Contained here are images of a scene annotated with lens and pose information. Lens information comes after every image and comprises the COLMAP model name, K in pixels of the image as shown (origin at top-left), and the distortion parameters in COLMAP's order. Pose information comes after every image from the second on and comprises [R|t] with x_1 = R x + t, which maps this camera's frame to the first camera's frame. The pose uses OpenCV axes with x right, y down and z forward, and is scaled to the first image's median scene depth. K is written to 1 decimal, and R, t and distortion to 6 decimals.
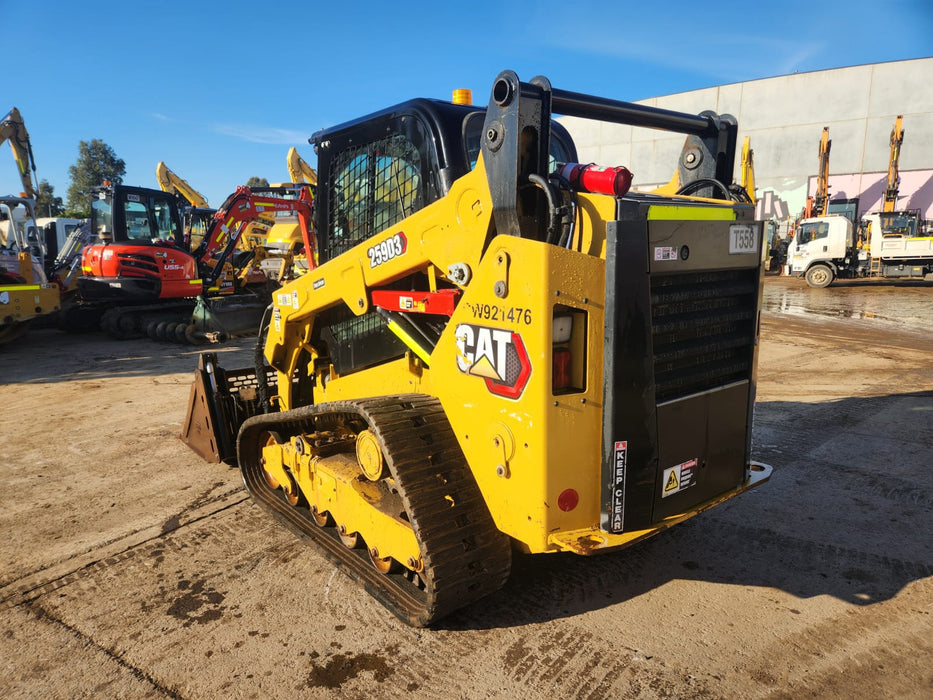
lens RADIAL K [[645.9, 0, 456.9], [0, 645.9, 359.8], [0, 0, 1]] dist [0.075441, -0.069673]
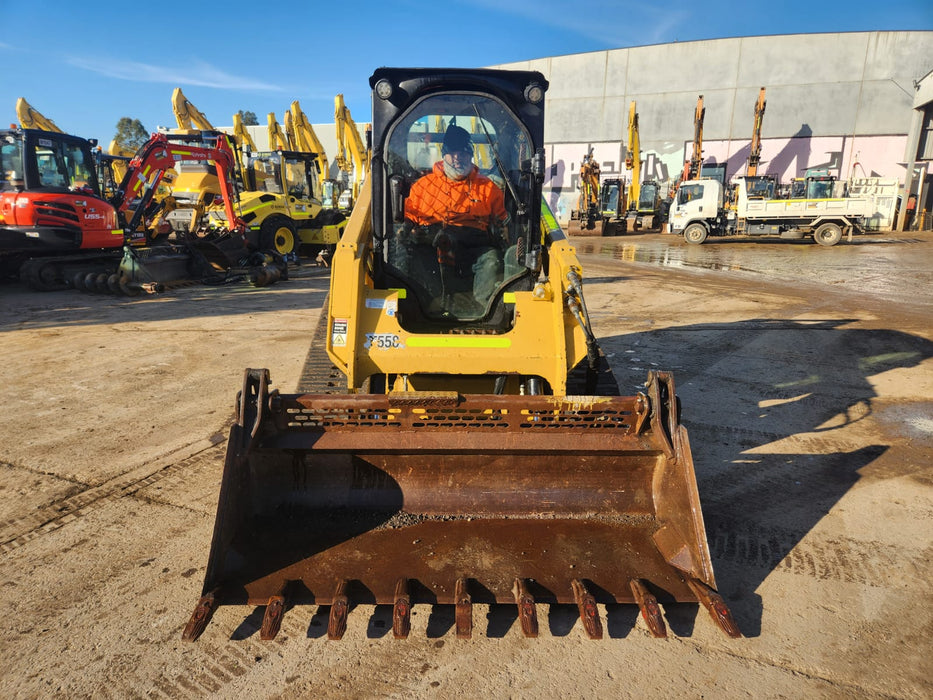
lens RADIAL K [[652.8, 0, 466.4], [0, 652.8, 357.7], [0, 0, 1]] dist [0.073811, -0.067144]
pose [[0.983580, -0.024731, 0.178768, -0.076733], [0.013647, 0.997922, 0.062971, 0.014406], [-0.179954, -0.059497, 0.981874, -0.089556]]
